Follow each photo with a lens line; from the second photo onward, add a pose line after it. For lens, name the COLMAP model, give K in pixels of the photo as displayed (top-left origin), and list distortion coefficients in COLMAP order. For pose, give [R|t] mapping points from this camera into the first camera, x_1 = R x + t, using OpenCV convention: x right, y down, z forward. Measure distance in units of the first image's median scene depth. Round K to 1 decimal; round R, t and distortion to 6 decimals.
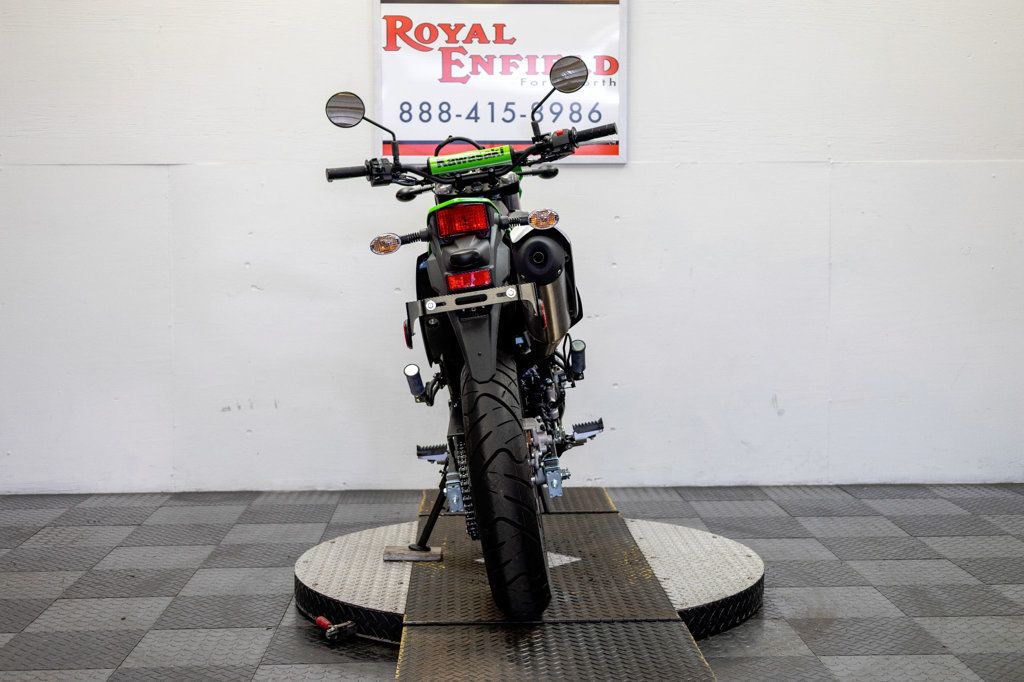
lens RADIAL K [[1400.2, 0, 512.0], [0, 1400.2, 341.0], [0, 0, 1]] dist [0.011034, -0.006676]
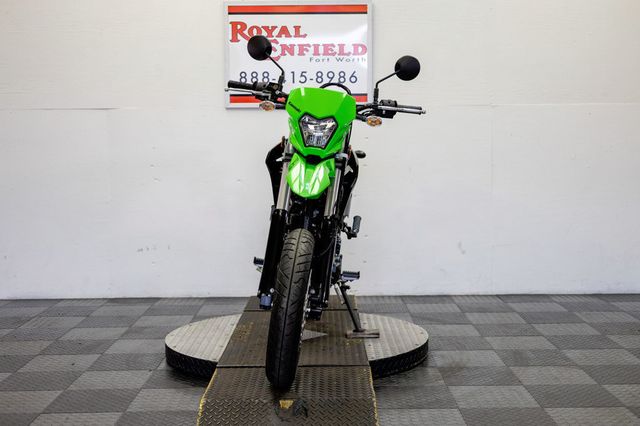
lens RADIAL K [[894.9, 0, 320.0], [0, 894.9, 213.0], [0, 0, 1]] dist [-0.005006, 0.058581]
pose [[0.999439, -0.001147, -0.033462, 0.055581], [0.001362, 0.999979, 0.006391, -0.004017], [0.033454, -0.006433, 0.999420, -0.097613]]
